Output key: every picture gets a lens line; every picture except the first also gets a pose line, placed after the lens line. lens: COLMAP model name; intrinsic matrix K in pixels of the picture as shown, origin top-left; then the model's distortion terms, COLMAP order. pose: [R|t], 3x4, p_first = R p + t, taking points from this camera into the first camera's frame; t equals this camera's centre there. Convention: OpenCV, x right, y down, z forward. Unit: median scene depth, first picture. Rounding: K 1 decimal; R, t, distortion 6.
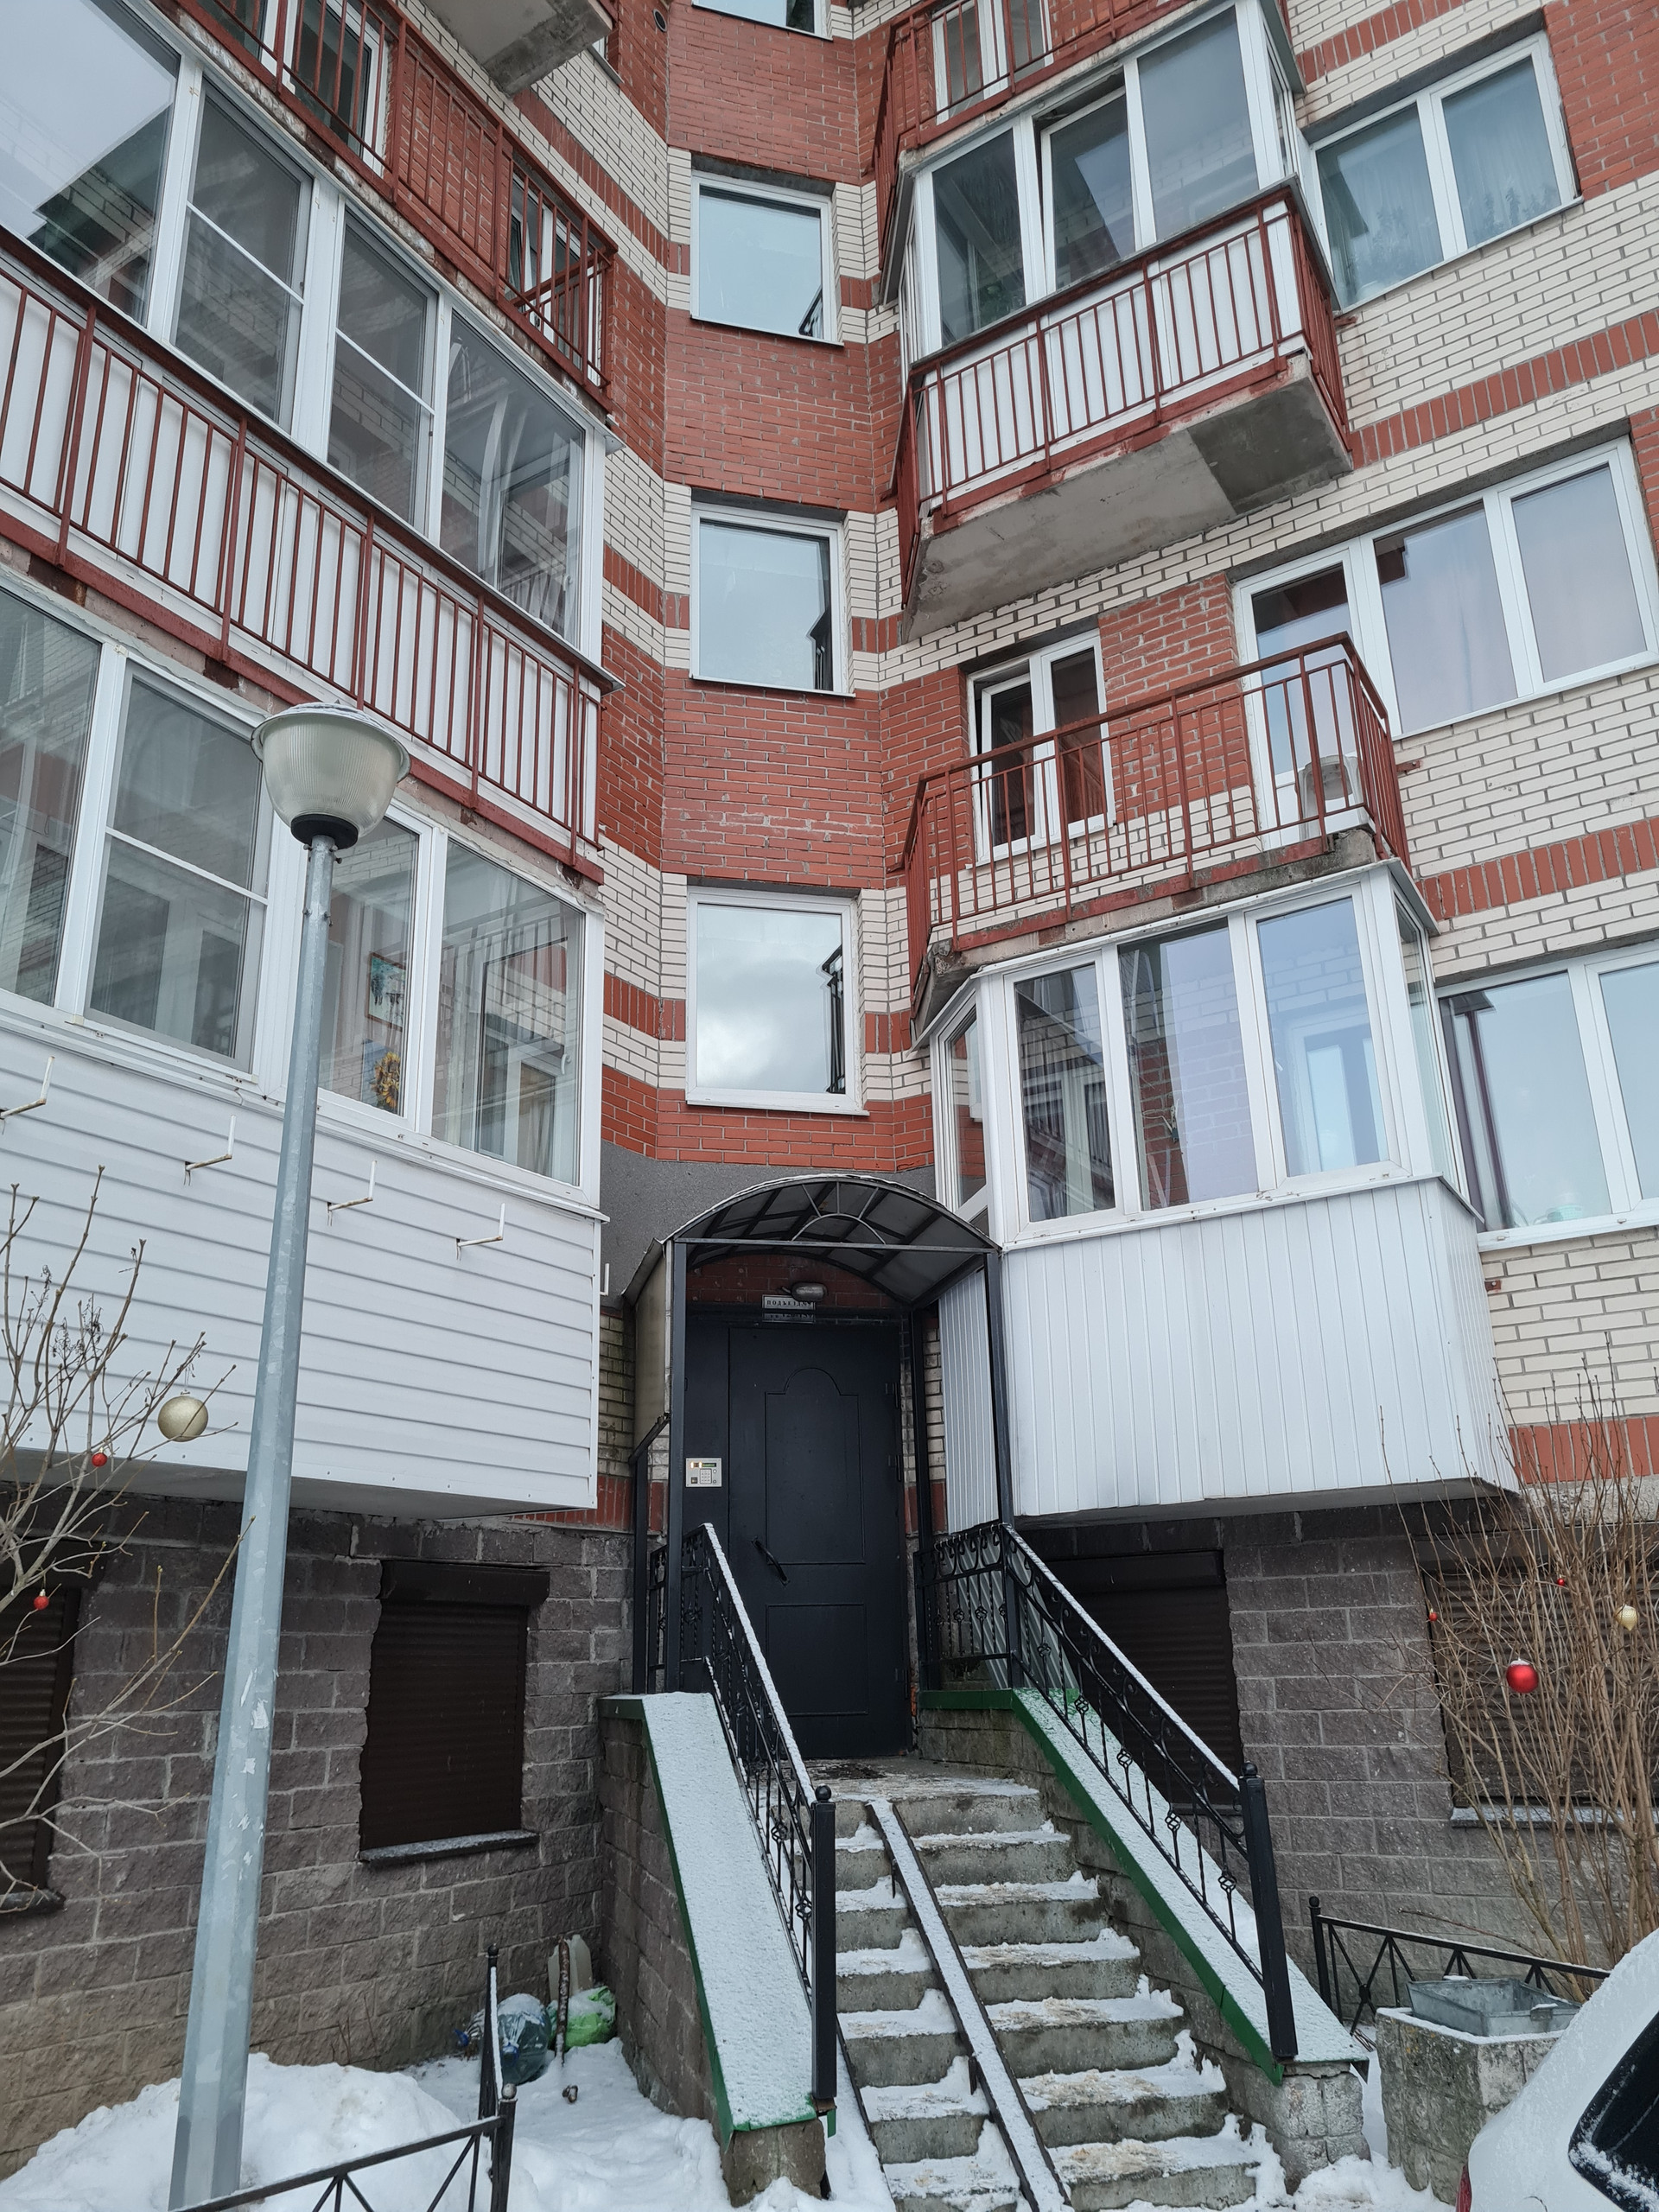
lens RADIAL K [[1660.9, 0, 829.5], [0, 1660.9, 1106.0], [0, 0, 1]] dist [0.001166, 0.001292]
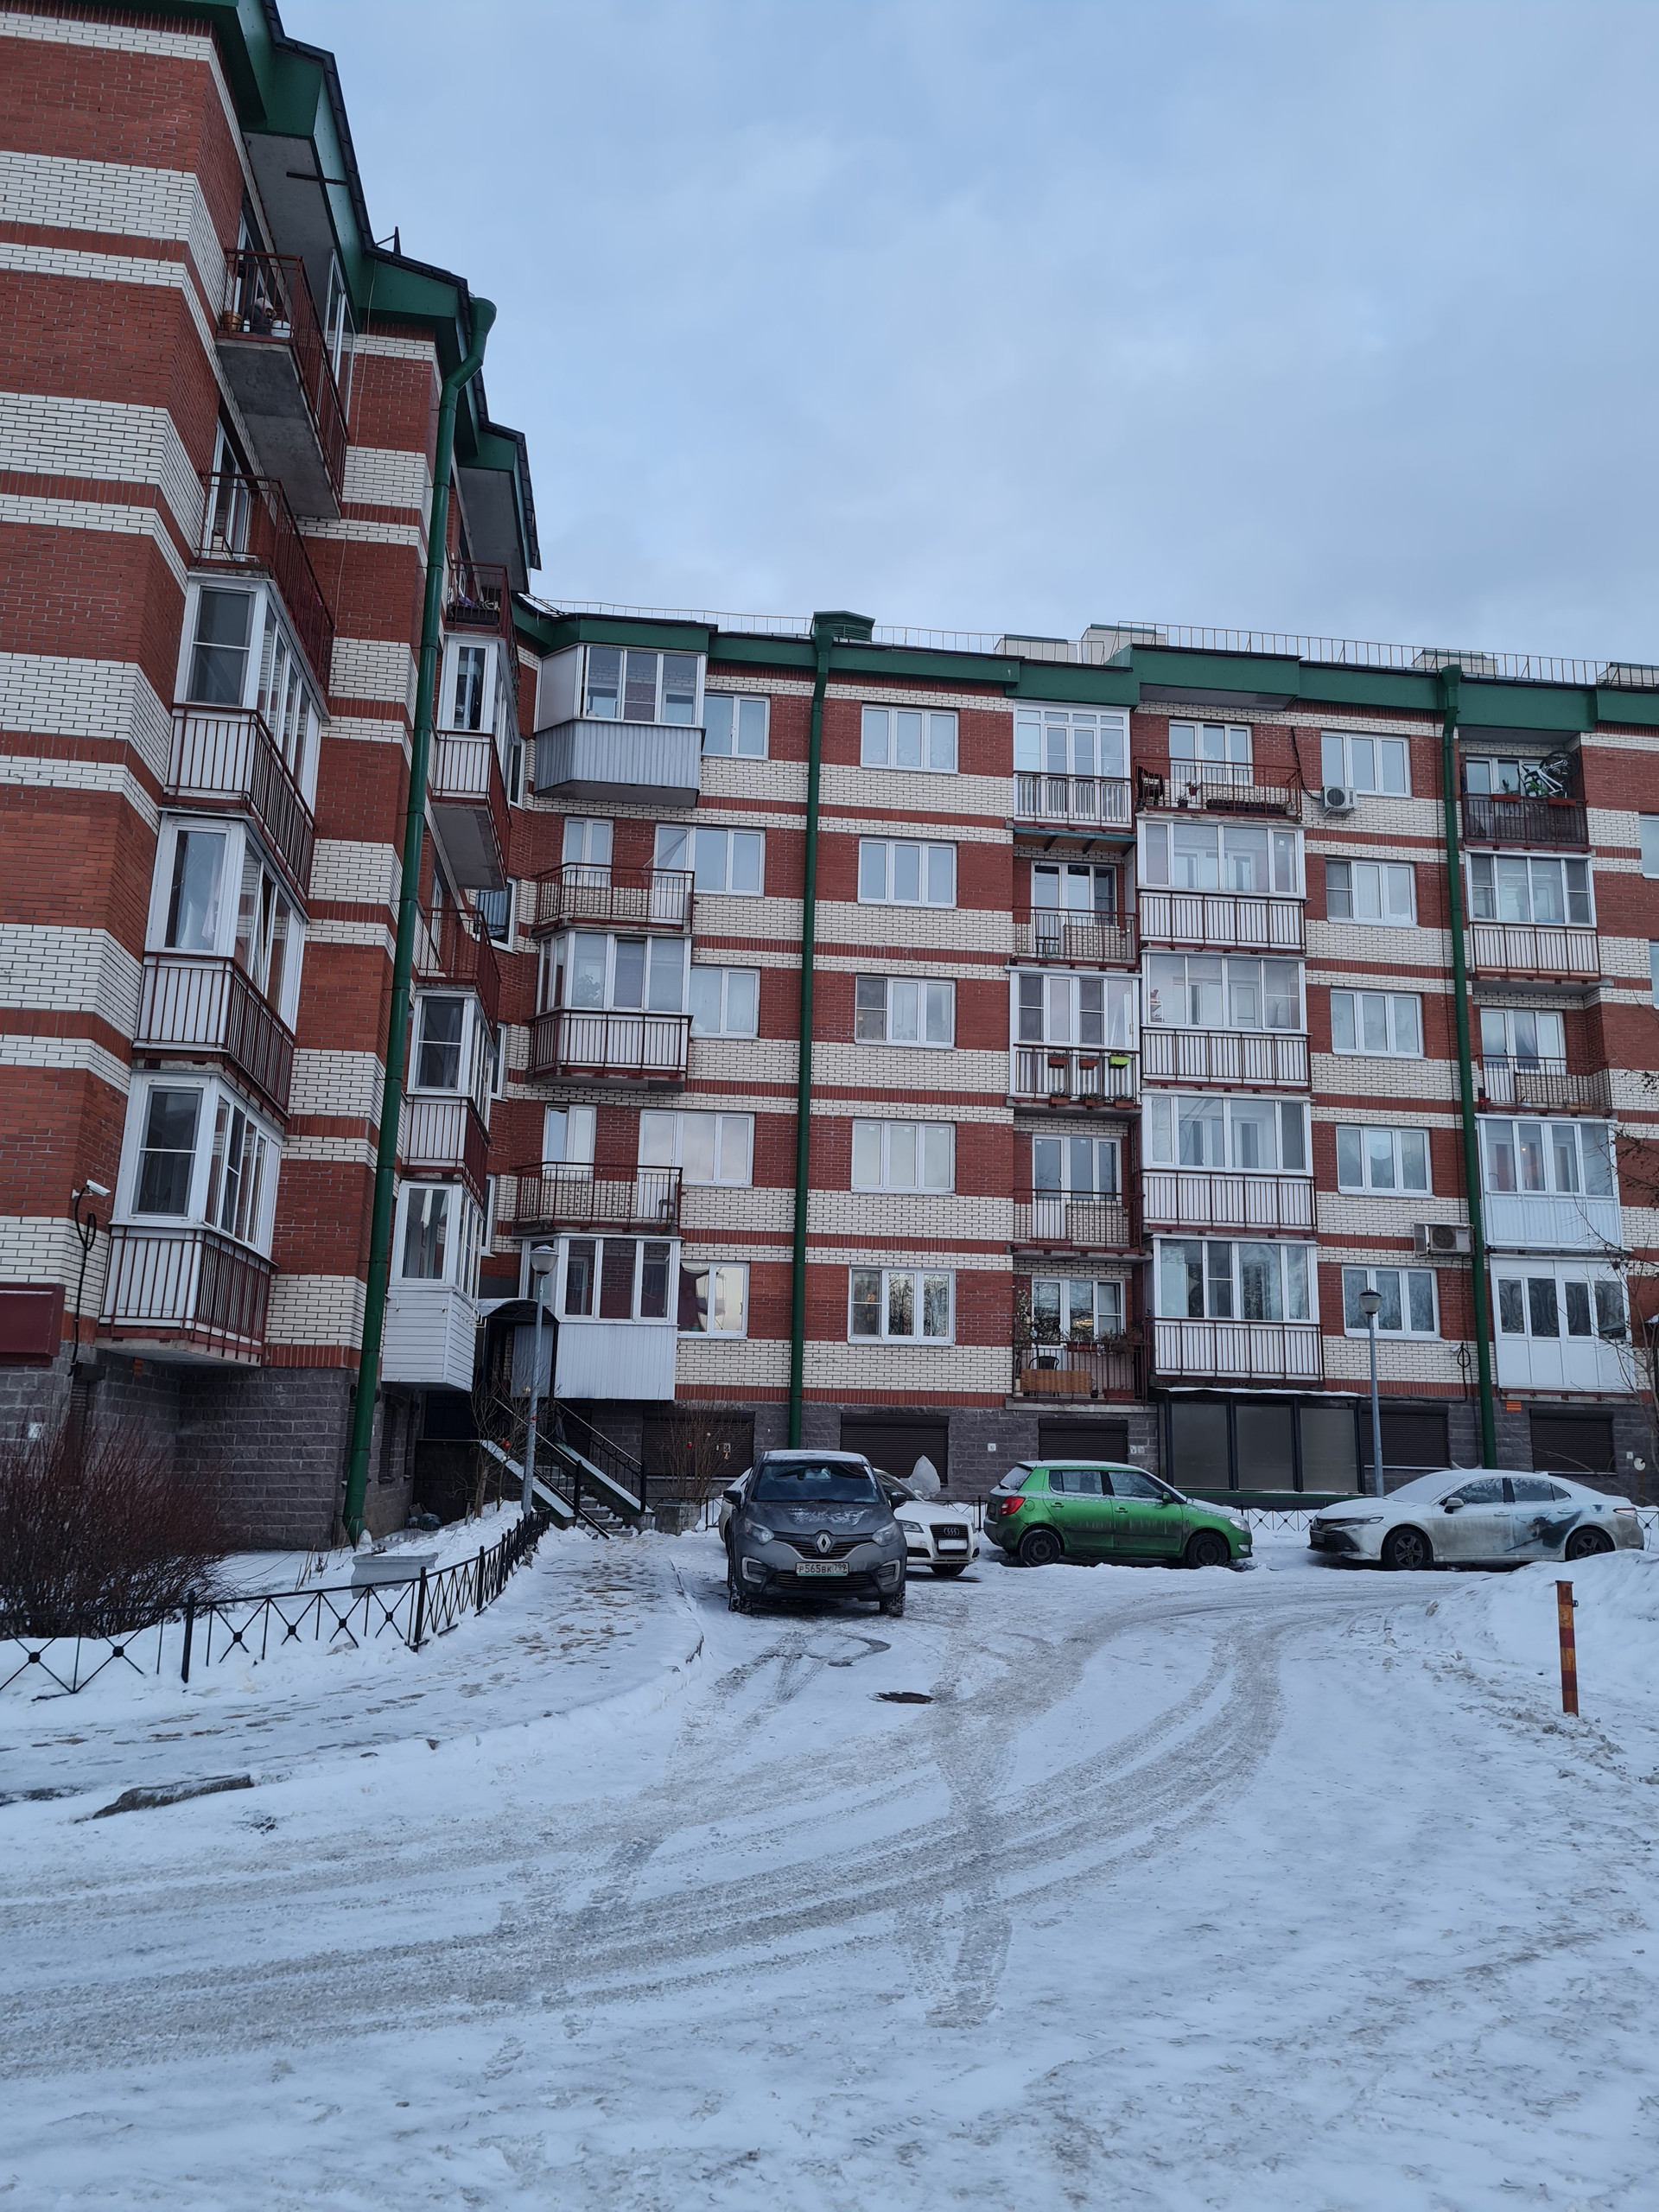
lens RADIAL K [[1660.9, 0, 829.5], [0, 1660.9, 1106.0], [0, 0, 1]] dist [0.001166, 0.001292]
pose [[0.772754, 0.176974, 0.609535, -1.780605], [-0.250685, 0.967363, 0.036946, -0.667623], [-0.583103, -0.181352, 0.791898, -2.161434]]
